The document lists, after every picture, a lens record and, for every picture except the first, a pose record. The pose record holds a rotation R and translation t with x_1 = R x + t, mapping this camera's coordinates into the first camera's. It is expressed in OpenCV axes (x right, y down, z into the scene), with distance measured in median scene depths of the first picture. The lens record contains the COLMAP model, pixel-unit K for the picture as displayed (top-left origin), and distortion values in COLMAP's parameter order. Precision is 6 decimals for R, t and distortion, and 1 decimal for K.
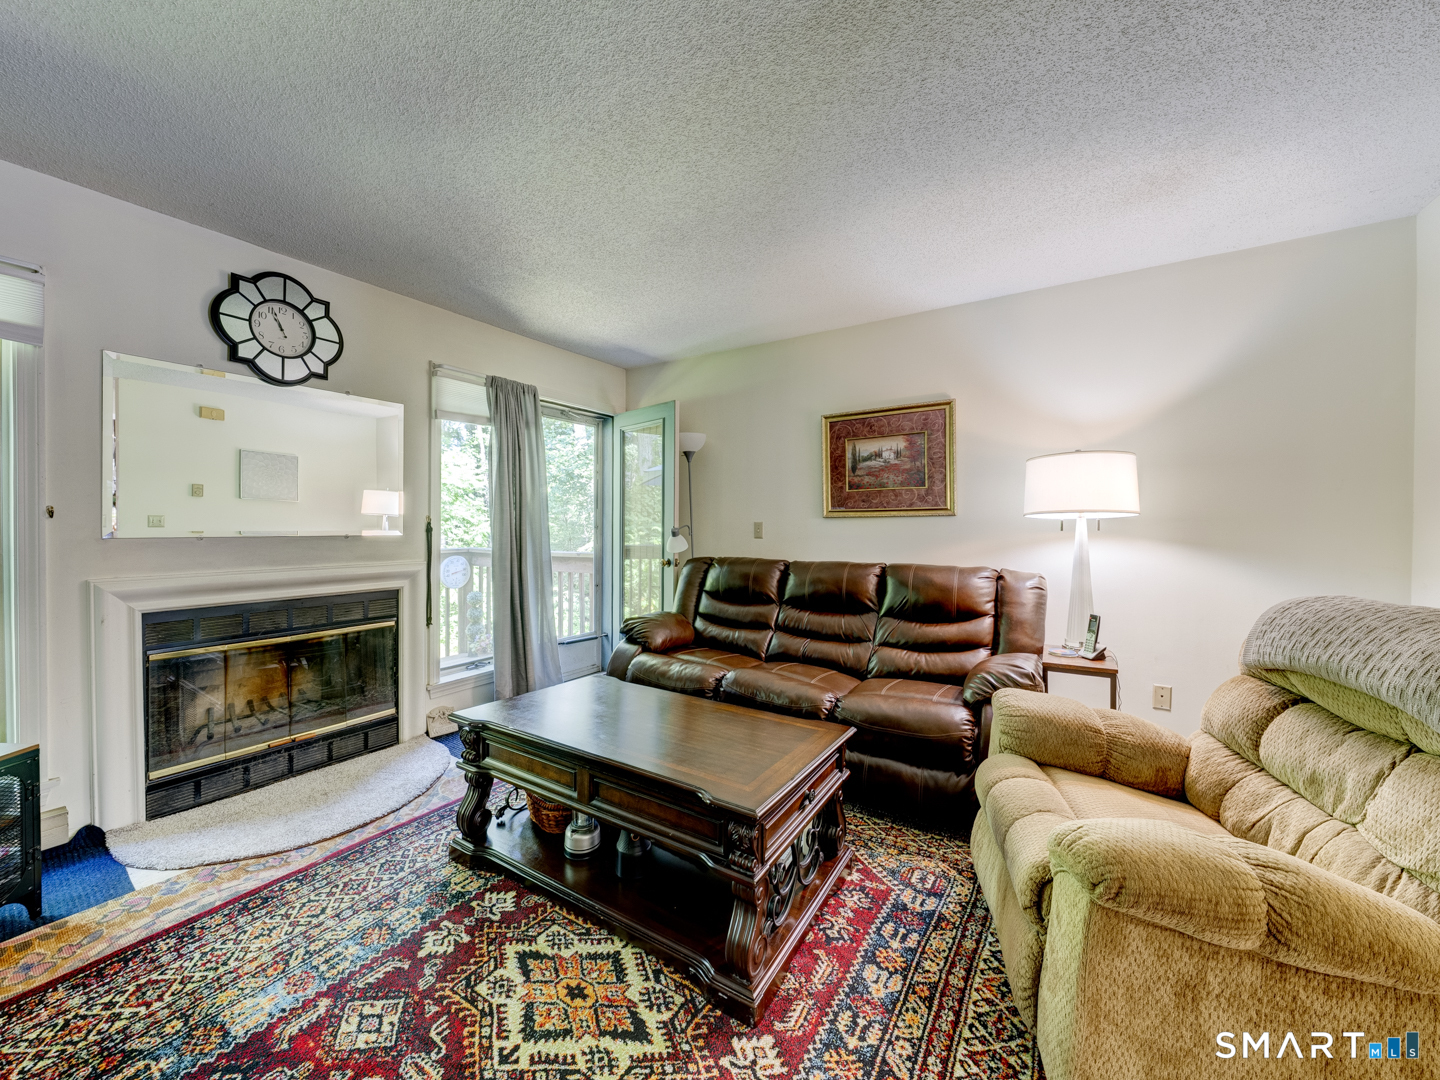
lens RADIAL K [[554.0, 0, 716.8], [0, 554.0, 527.8], [0, 0, 1]] dist [-0.006037, 0.000670]
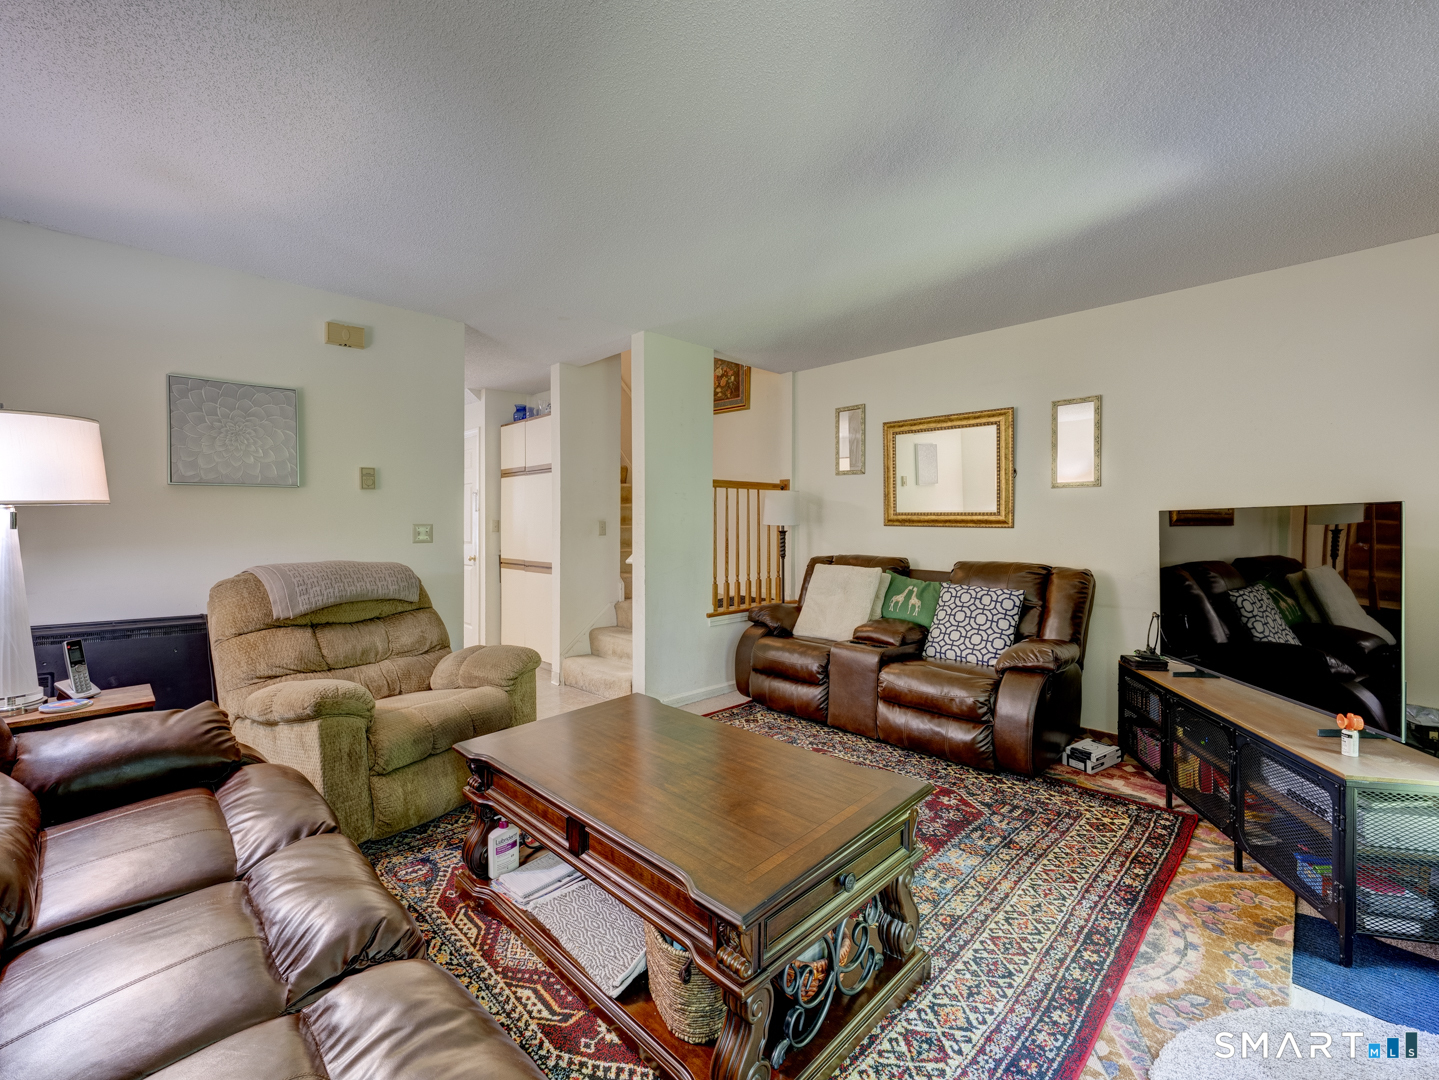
lens RADIAL K [[618.7, 0, 703.5], [0, 618.7, 531.9], [0, 0, 1]] dist [-0.004125, -0.000278]
pose [[-0.971841, -0.013456, 0.235254, -0.341132], [-0.008396, 0.999712, 0.022497, -0.010180], [-0.235489, 0.019888, -0.971674, 1.685695]]
